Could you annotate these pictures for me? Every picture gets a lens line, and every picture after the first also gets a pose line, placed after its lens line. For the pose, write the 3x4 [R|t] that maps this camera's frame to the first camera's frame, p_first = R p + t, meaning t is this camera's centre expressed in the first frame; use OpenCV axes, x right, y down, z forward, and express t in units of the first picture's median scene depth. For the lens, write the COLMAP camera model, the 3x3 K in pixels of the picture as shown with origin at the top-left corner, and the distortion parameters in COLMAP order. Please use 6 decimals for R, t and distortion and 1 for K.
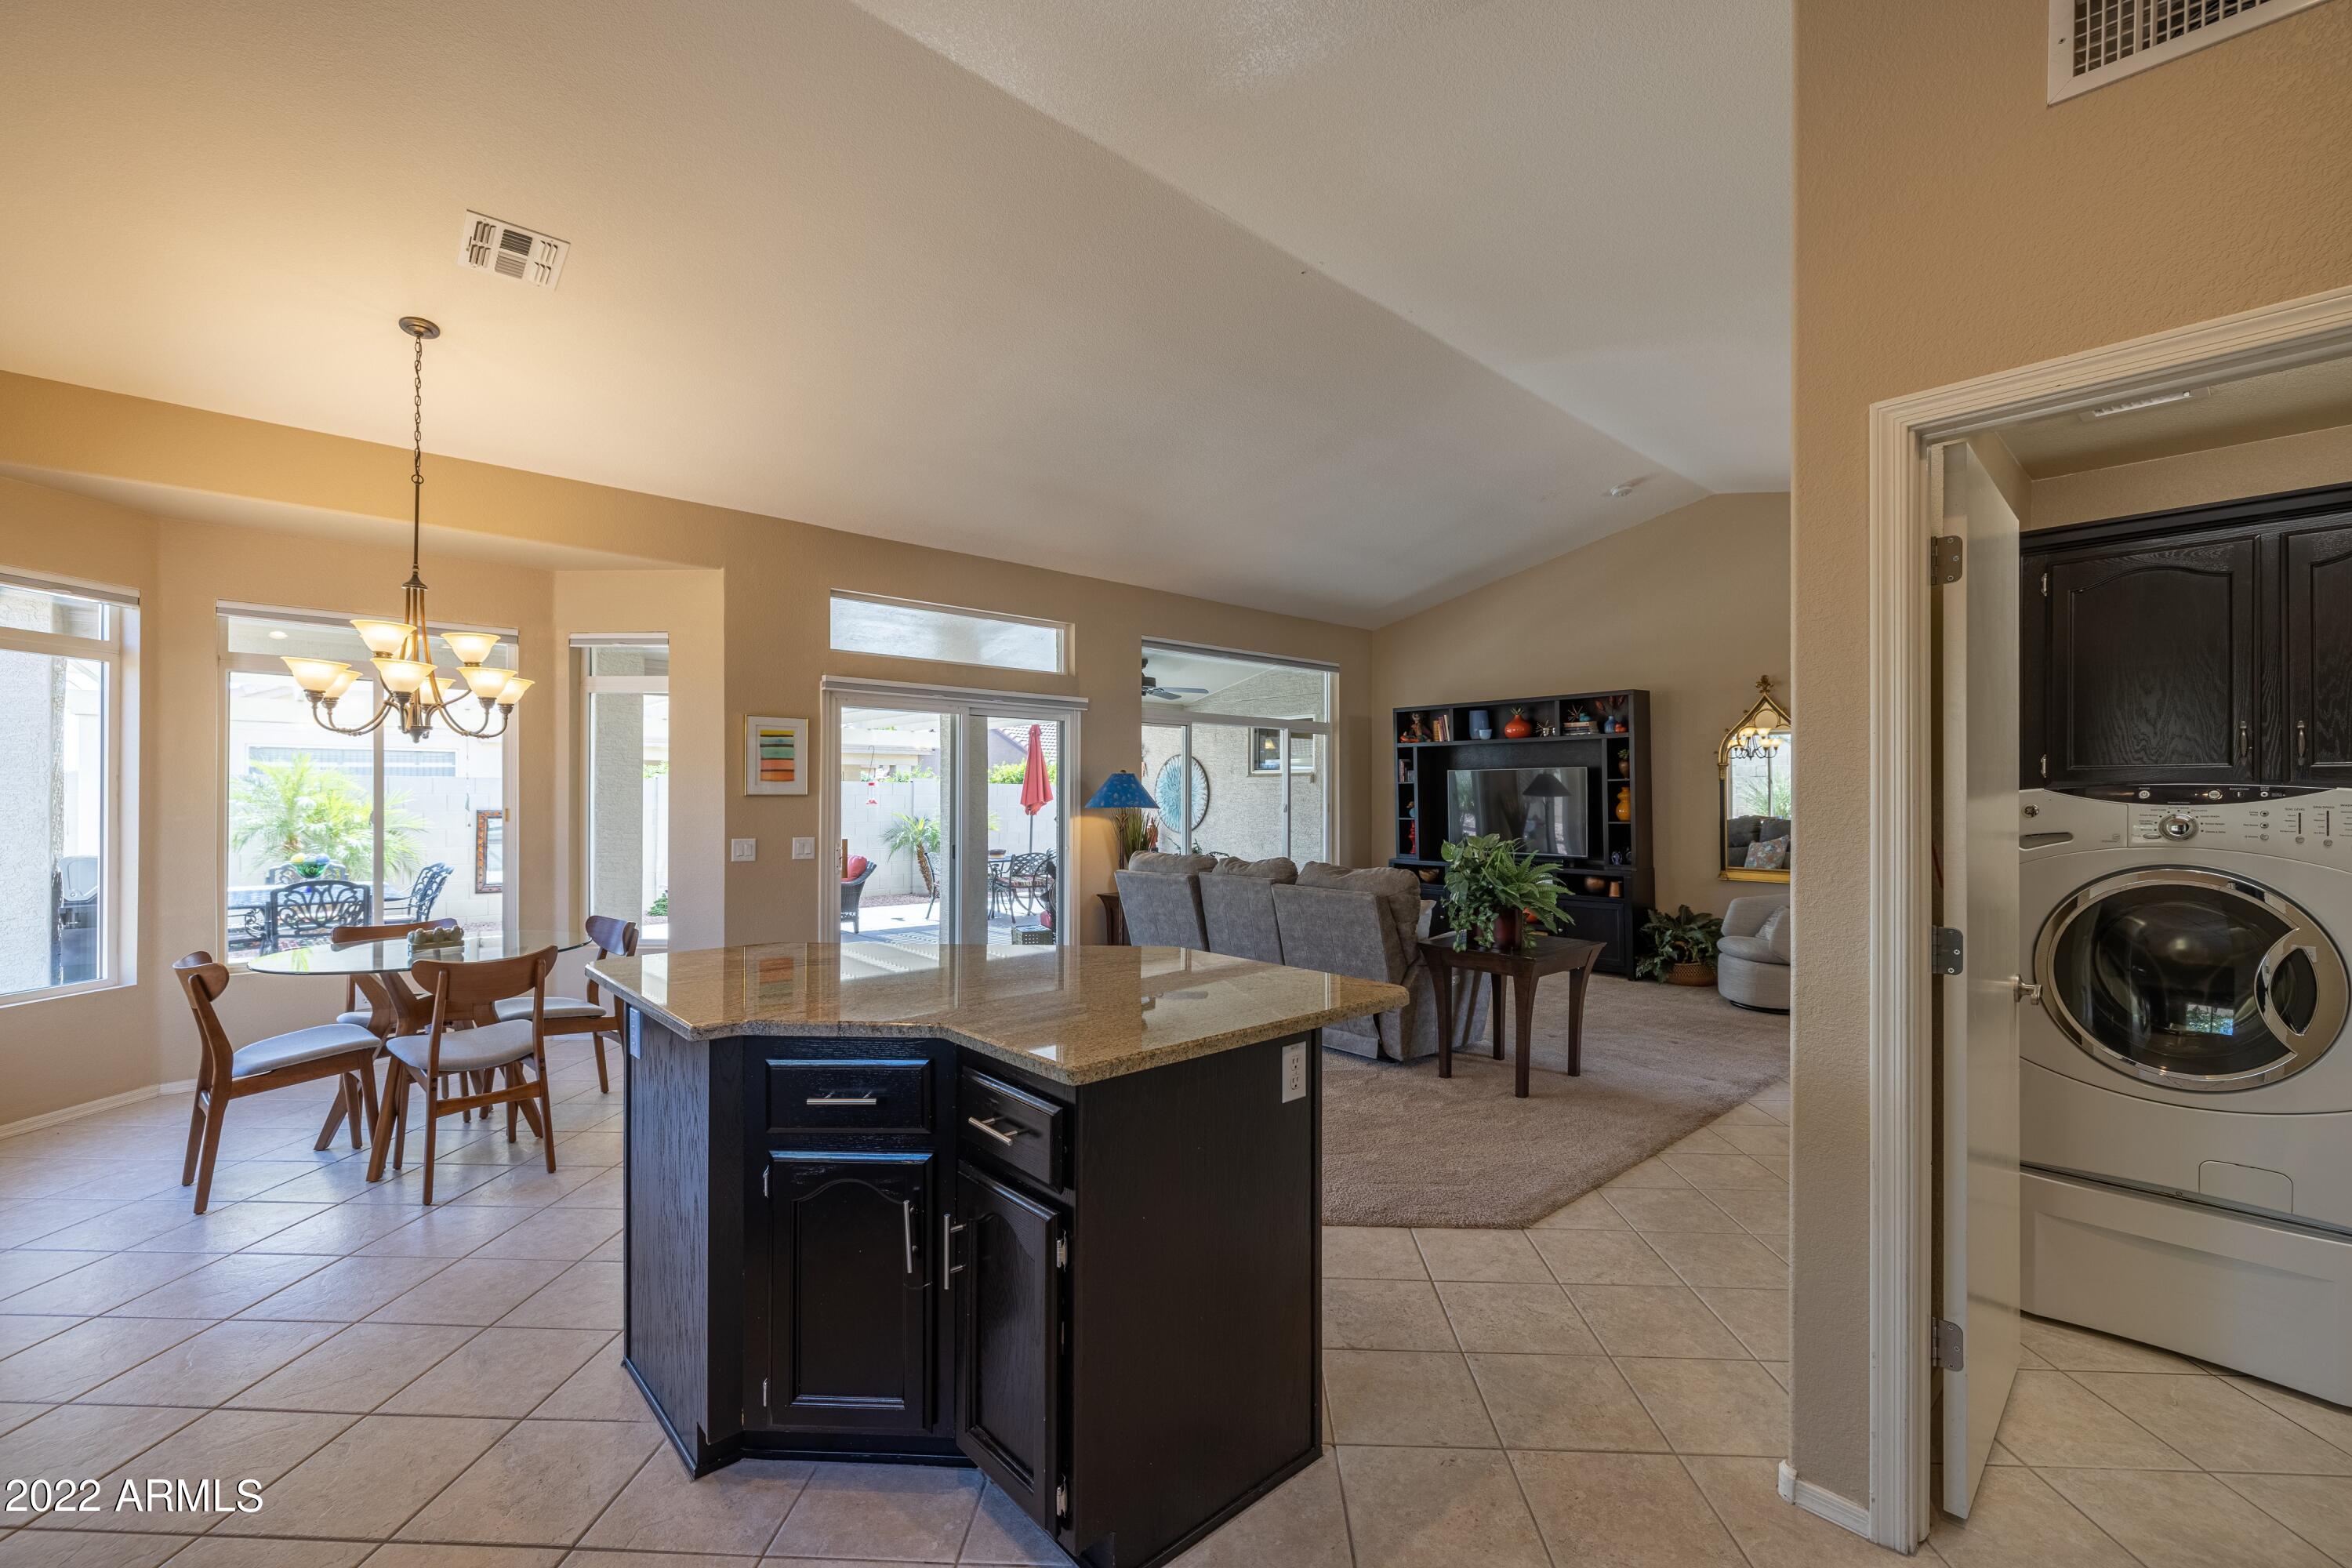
lens RADIAL K [[997.0, 0, 1175.8], [0, 997.0, 796.5], [0, 0, 1]] dist [-0.000640, -0.000343]
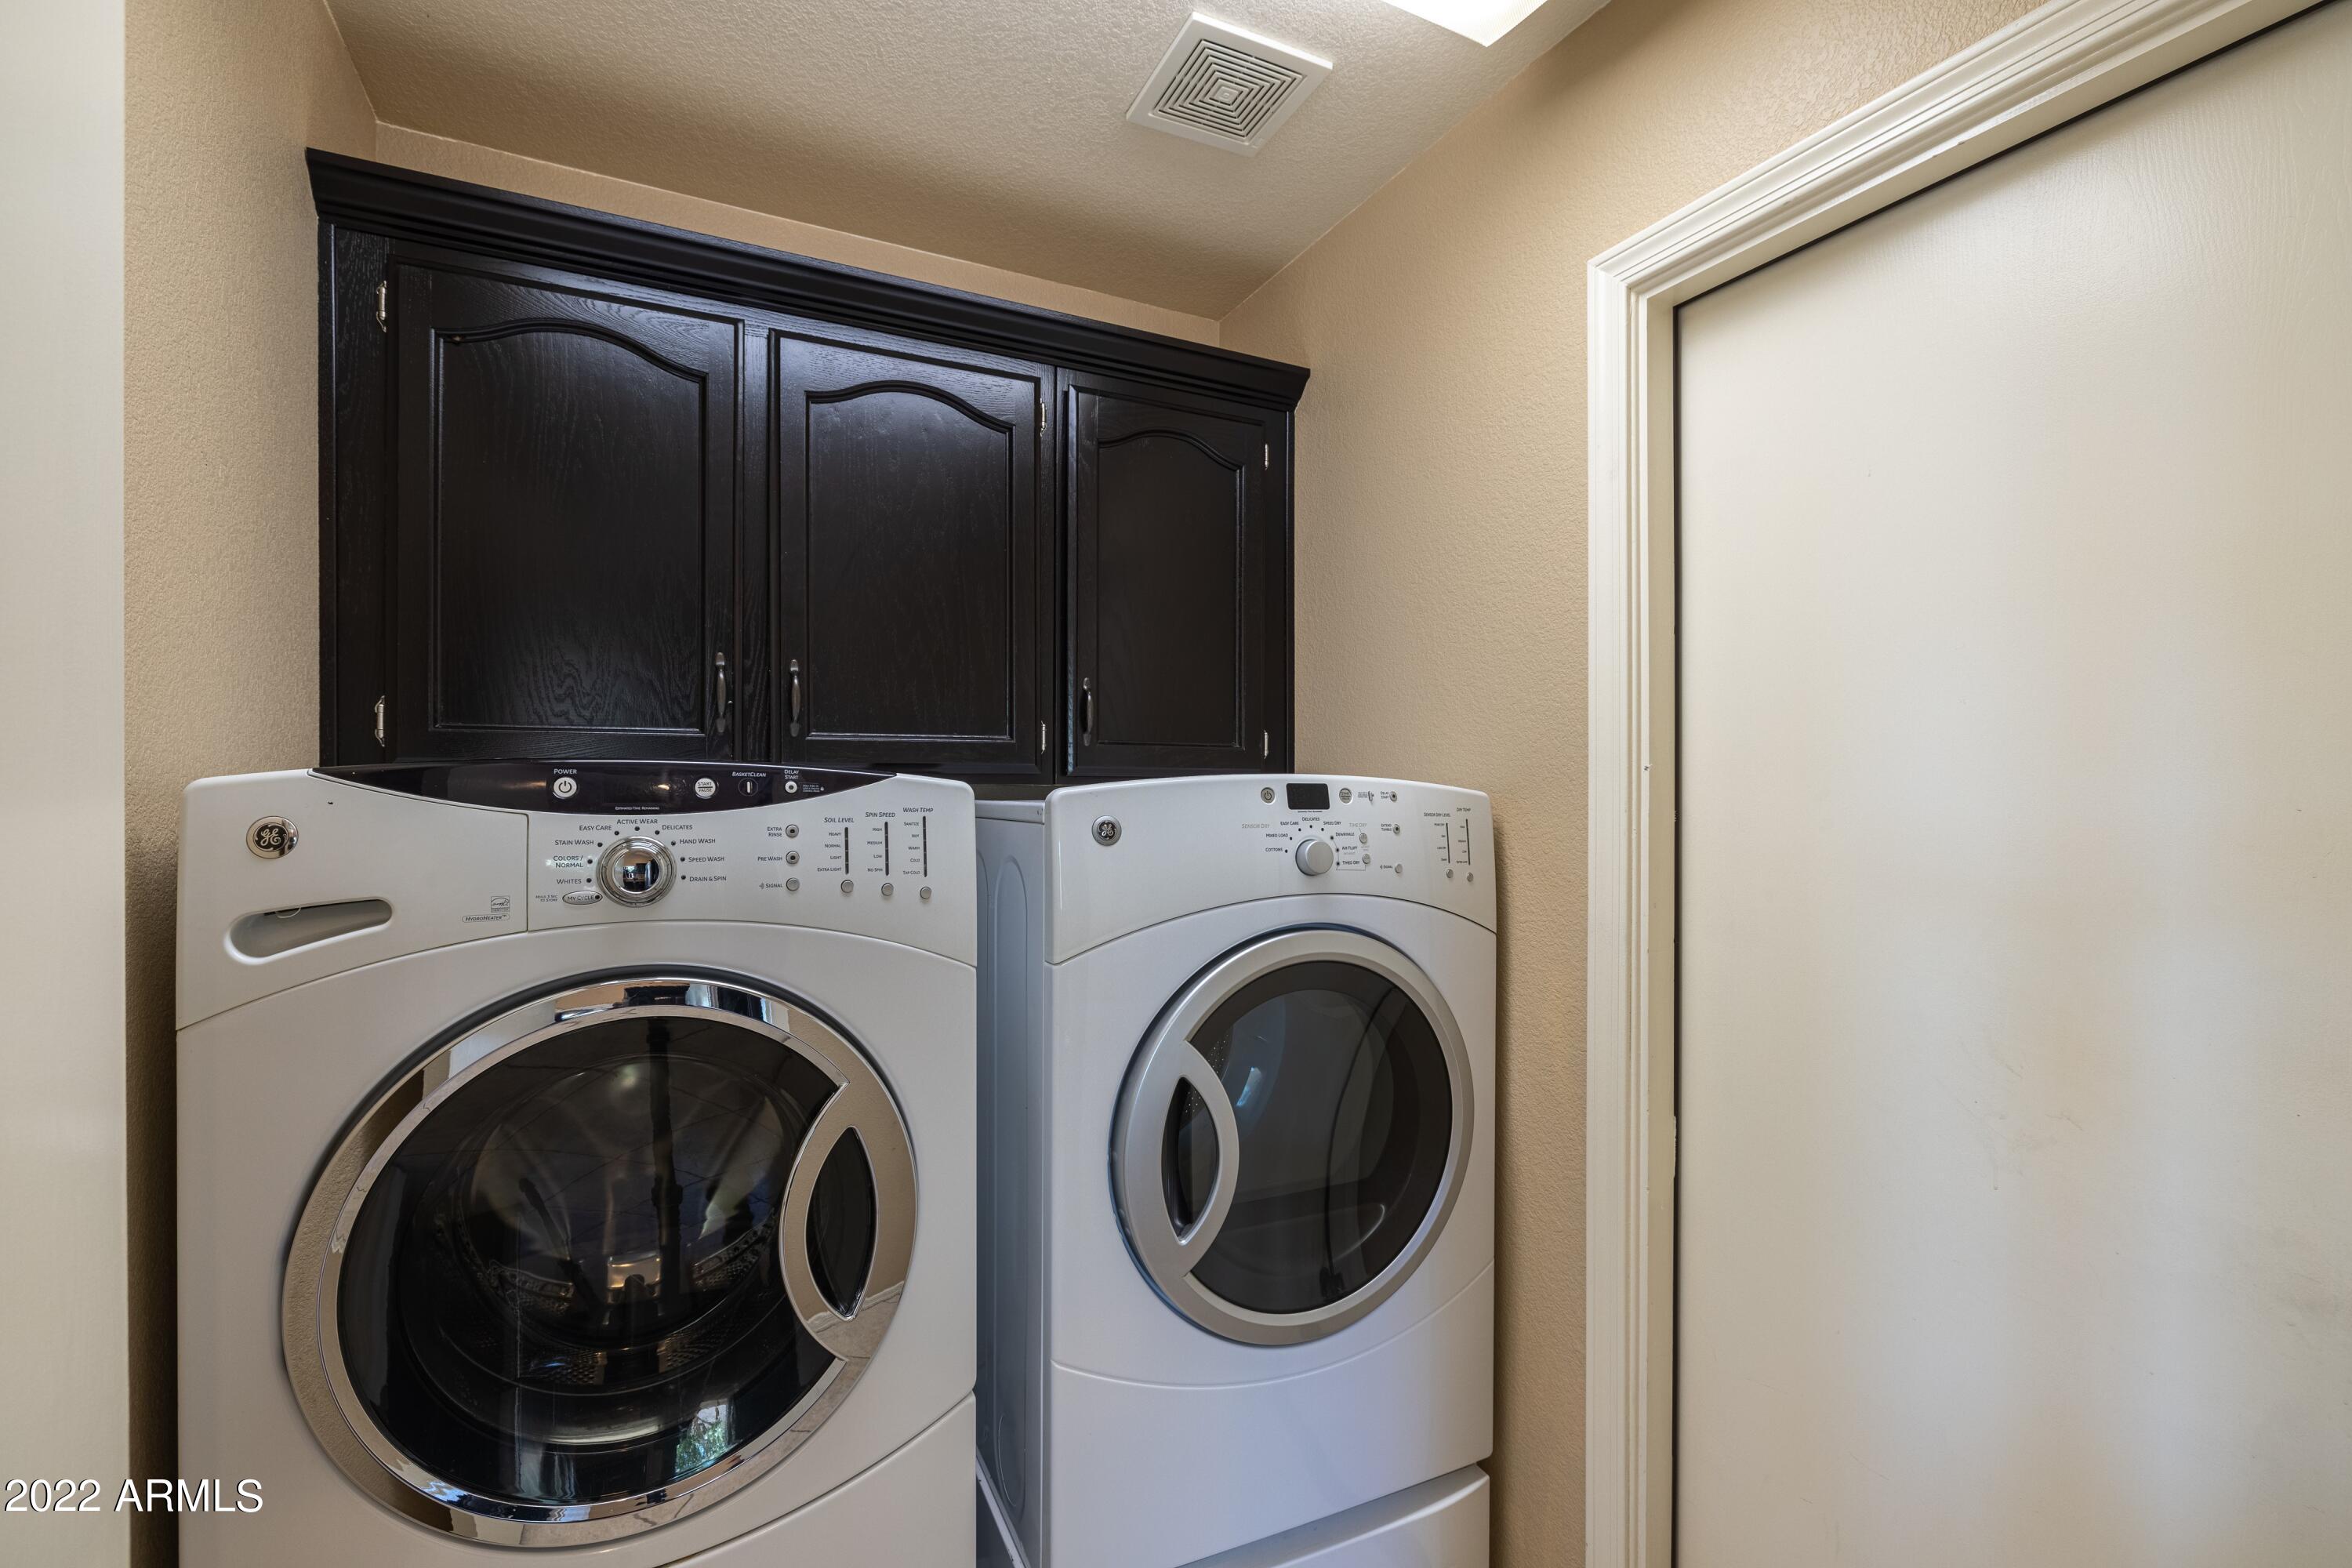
lens RADIAL K [[1043.0, 0, 1174.6], [0, 1043.0, 778.5], [0, 0, 1]] dist [-0.003182, -0.000391]
pose [[0.274741, 0.007226, 0.961491, 0.610469], [-0.000836, 0.999973, -0.007276, -0.002492], [-0.961518, 0.001195, 0.274740, 0.623032]]
